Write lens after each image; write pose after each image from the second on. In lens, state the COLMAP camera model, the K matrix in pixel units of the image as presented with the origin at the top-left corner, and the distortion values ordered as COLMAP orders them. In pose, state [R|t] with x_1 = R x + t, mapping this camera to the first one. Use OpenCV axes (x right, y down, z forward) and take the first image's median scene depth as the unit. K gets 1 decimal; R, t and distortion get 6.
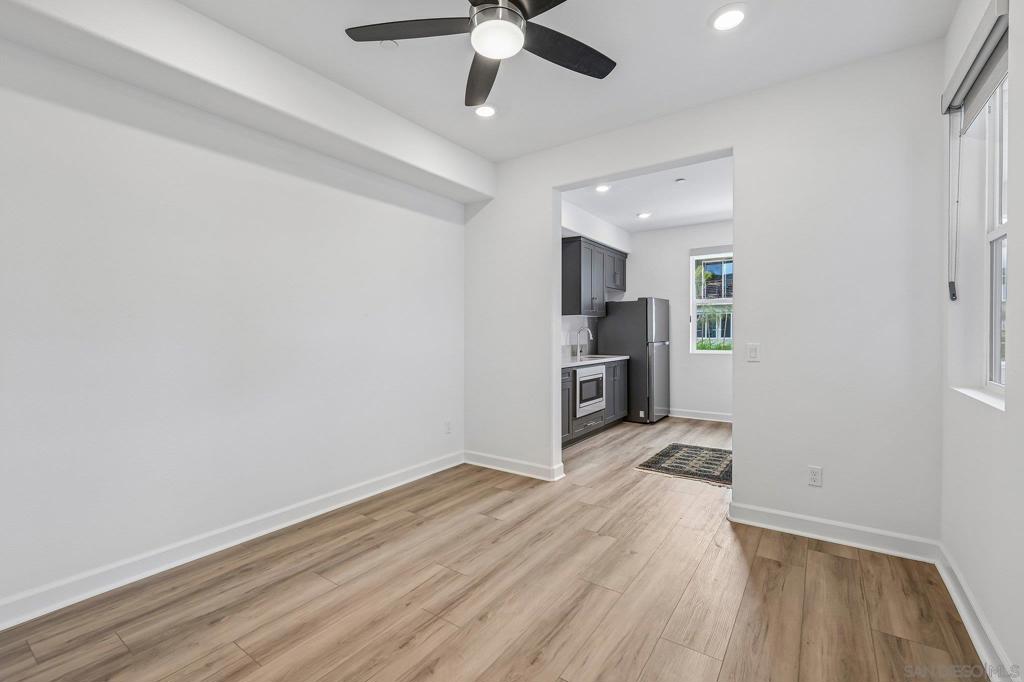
lens RADIAL K [[444.5, 0, 510.6], [0, 444.5, 336.9], [0, 0, 1]] dist [0.001236, -0.000122]
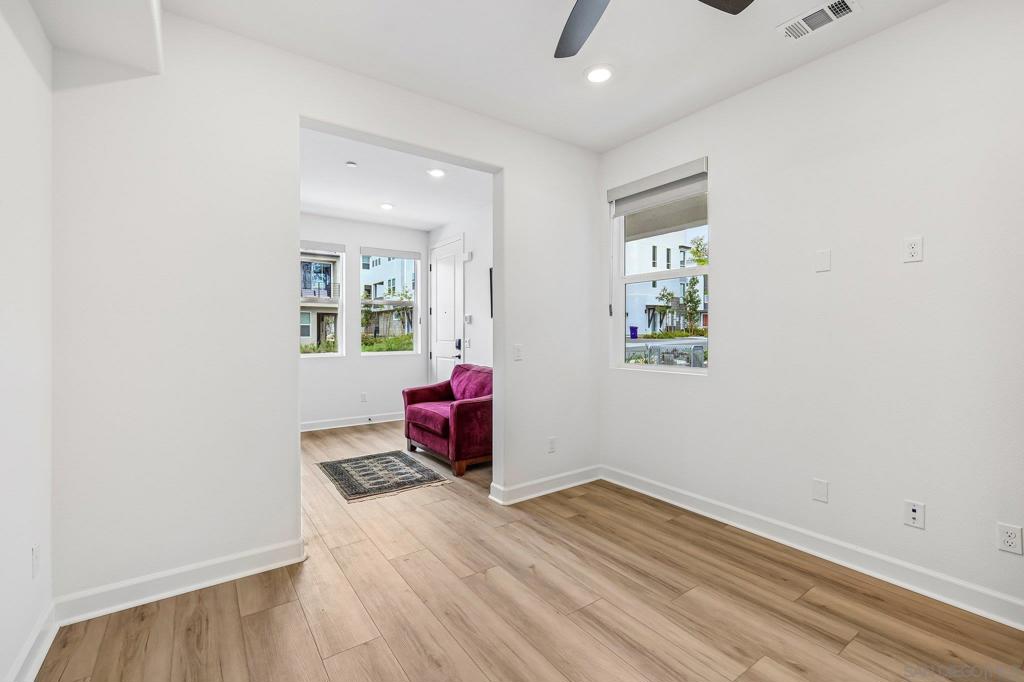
lens RADIAL K [[444.5, 0, 510.6], [0, 444.5, 336.9], [0, 0, 1]] dist [0.001236, -0.000122]
pose [[0.332542, -0.003175, 0.943083, -0.527636], [0.008549, 0.999963, 0.000351, -0.004590], [-0.943050, 0.007946, 0.332557, 0.604823]]
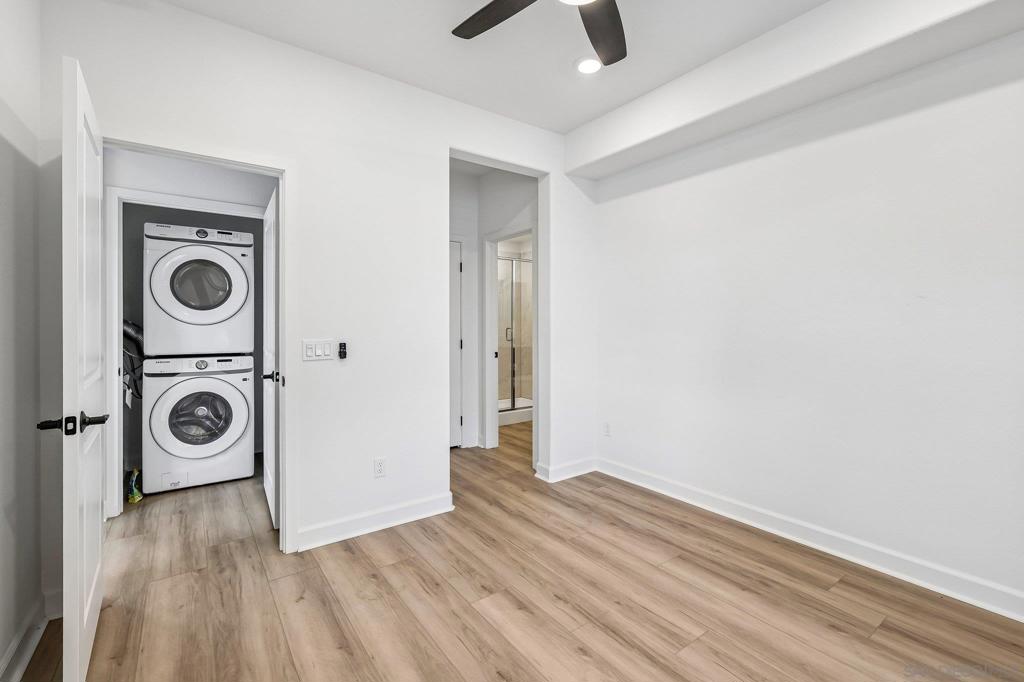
lens RADIAL K [[454.8, 0, 515.0], [0, 454.8, 323.5], [0, 0, 1]] dist [-0.000229, -0.000097]
pose [[-0.322493, 0.002640, -0.946568, 0.531477], [-0.008958, 0.999943, 0.005841, -0.010726], [0.946529, 0.010363, -0.322451, 0.744580]]
